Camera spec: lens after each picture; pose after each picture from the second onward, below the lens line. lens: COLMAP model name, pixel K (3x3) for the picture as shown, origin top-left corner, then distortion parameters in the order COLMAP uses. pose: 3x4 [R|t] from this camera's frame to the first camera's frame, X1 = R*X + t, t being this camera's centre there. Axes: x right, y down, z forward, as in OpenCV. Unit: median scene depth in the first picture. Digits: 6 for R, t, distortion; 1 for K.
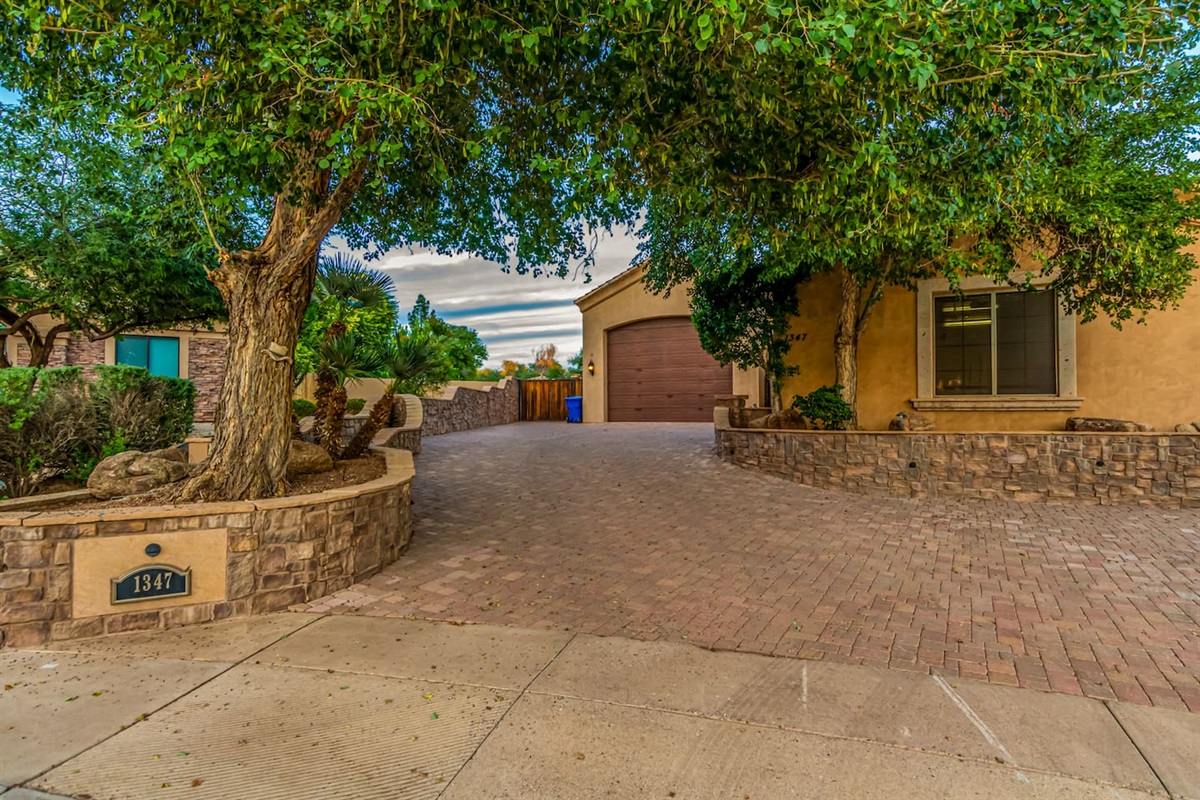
lens RADIAL K [[668.7, 0, 600.6], [0, 668.7, 404.0], [0, 0, 1]] dist [0.001073, -0.000081]
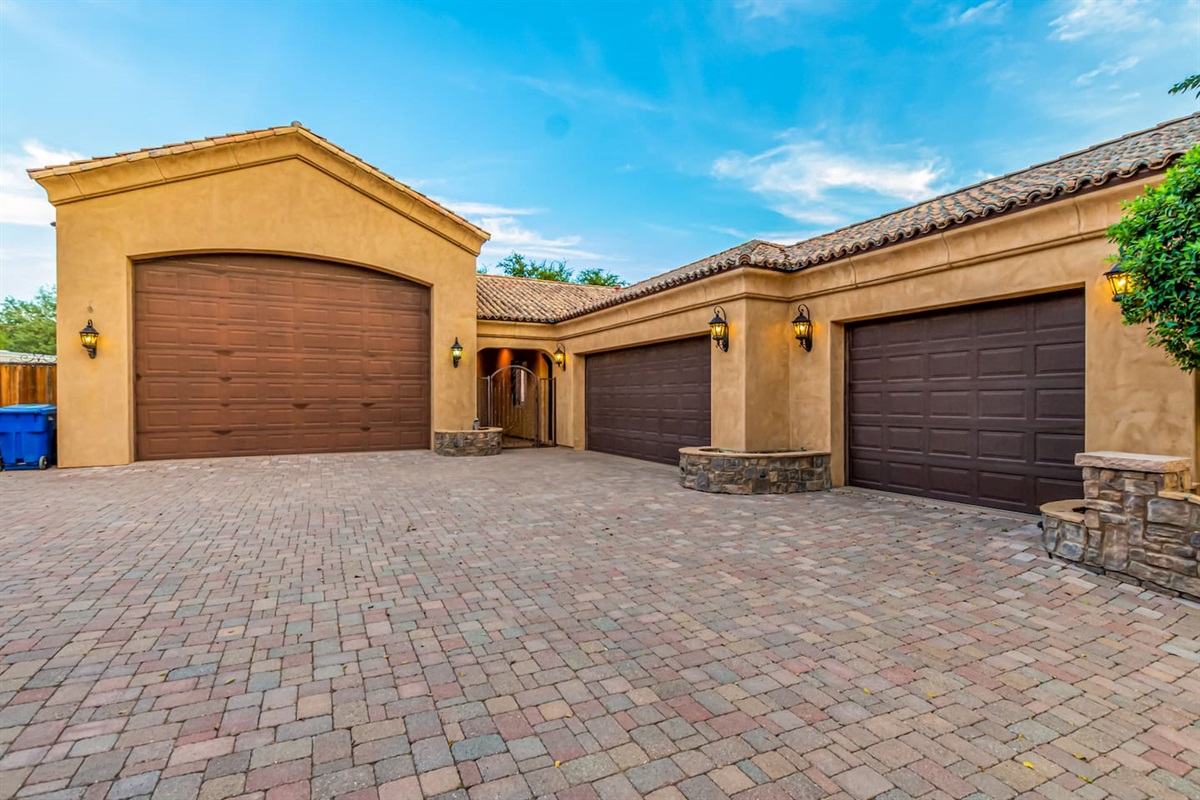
lens RADIAL K [[567.1, 0, 601.5], [0, 567.1, 405.6], [0, 0, 1]] dist [0.000527, 0.000082]
pose [[0.558845, -0.005807, 0.829252, -0.382623], [-0.009851, 0.999858, 0.013640, -0.056726], [-0.829213, -0.015792, 0.558709, 1.510958]]
